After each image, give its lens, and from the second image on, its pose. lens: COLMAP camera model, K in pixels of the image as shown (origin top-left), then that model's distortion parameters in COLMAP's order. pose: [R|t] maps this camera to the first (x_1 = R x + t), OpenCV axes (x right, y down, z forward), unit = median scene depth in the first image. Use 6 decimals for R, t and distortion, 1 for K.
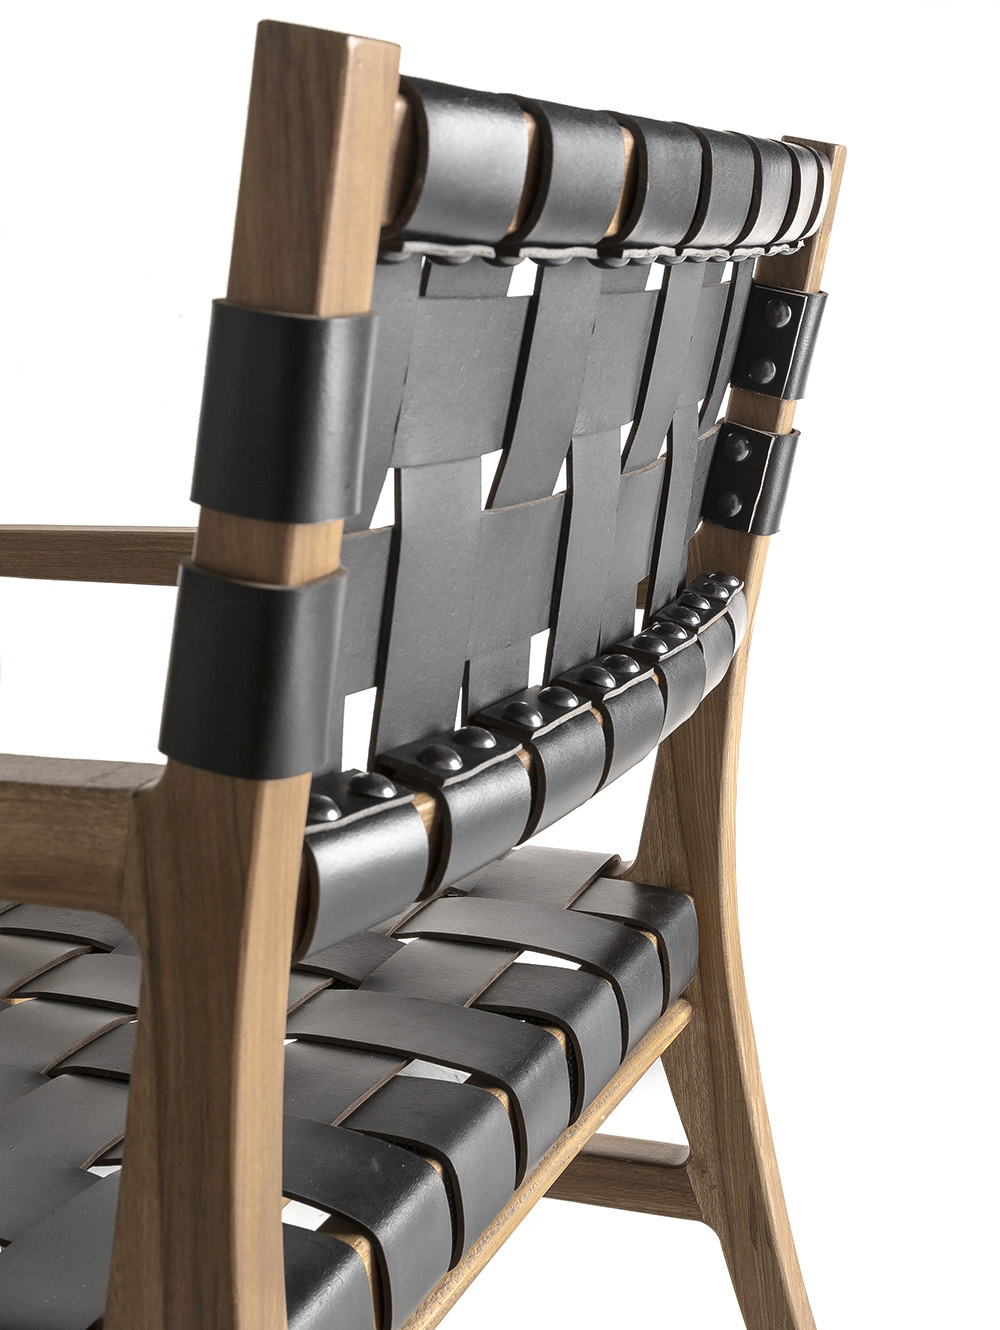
lens RADIAL K [[1906.0, 0, 522.8], [0, 1906.0, 666.5], [0, 0, 1]] dist [-0.003549, -0.076844]
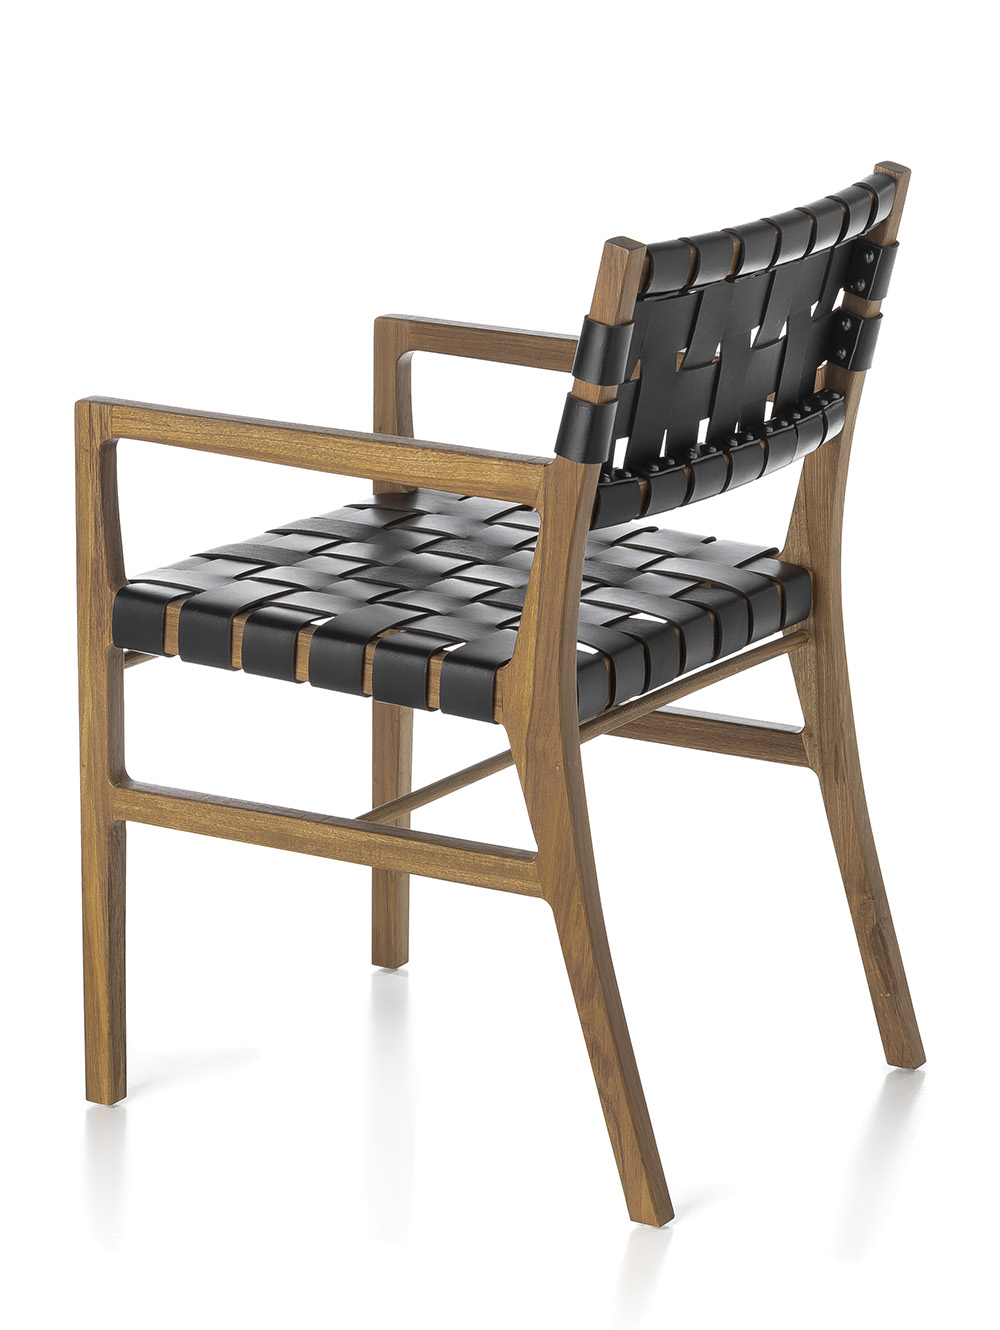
lens RADIAL K [[3913.7, 0, 500.0], [0, 3913.7, 665.0], [0, 0, 1]] dist [0.073650, 0.726312]
pose [[0.986810, 0.090406, -0.134289, 0.557957], [-0.080678, 0.993822, 0.076210, -0.082547], [0.140349, -0.064371, 0.988007, -4.875764]]
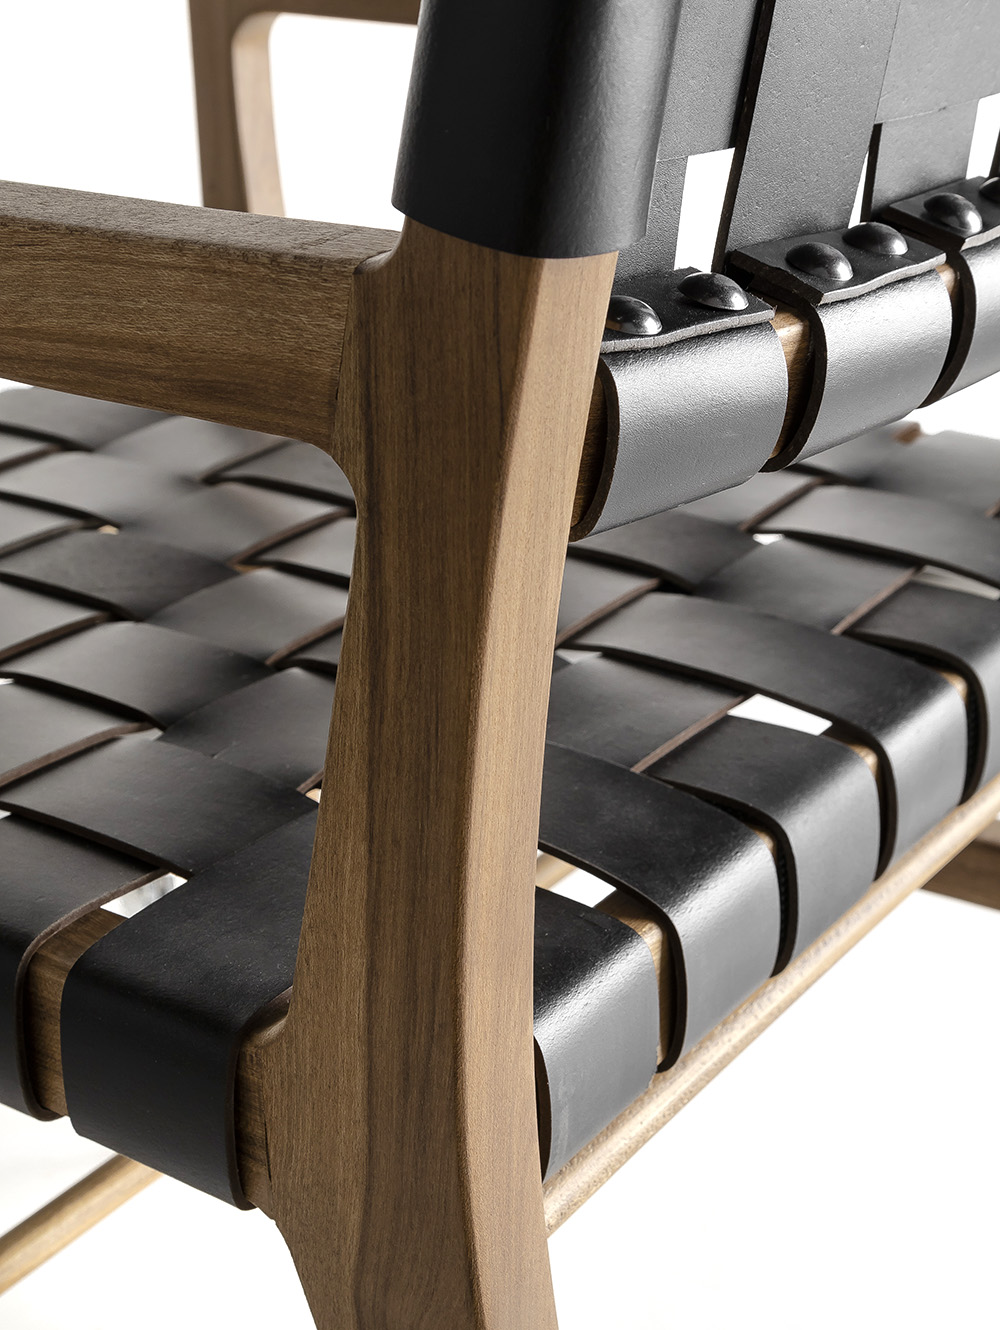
lens RADIAL K [[2414.6, 0, 496.5], [0, 2414.6, 802.0], [0, 0, 1]] dist [-0.005935, -0.225357]
pose [[0.979561, 0.110056, -0.168368, 0.010393], [-0.065291, 0.965686, 0.251373, 0.028489], [0.190256, -0.235242, 0.953134, 0.131784]]
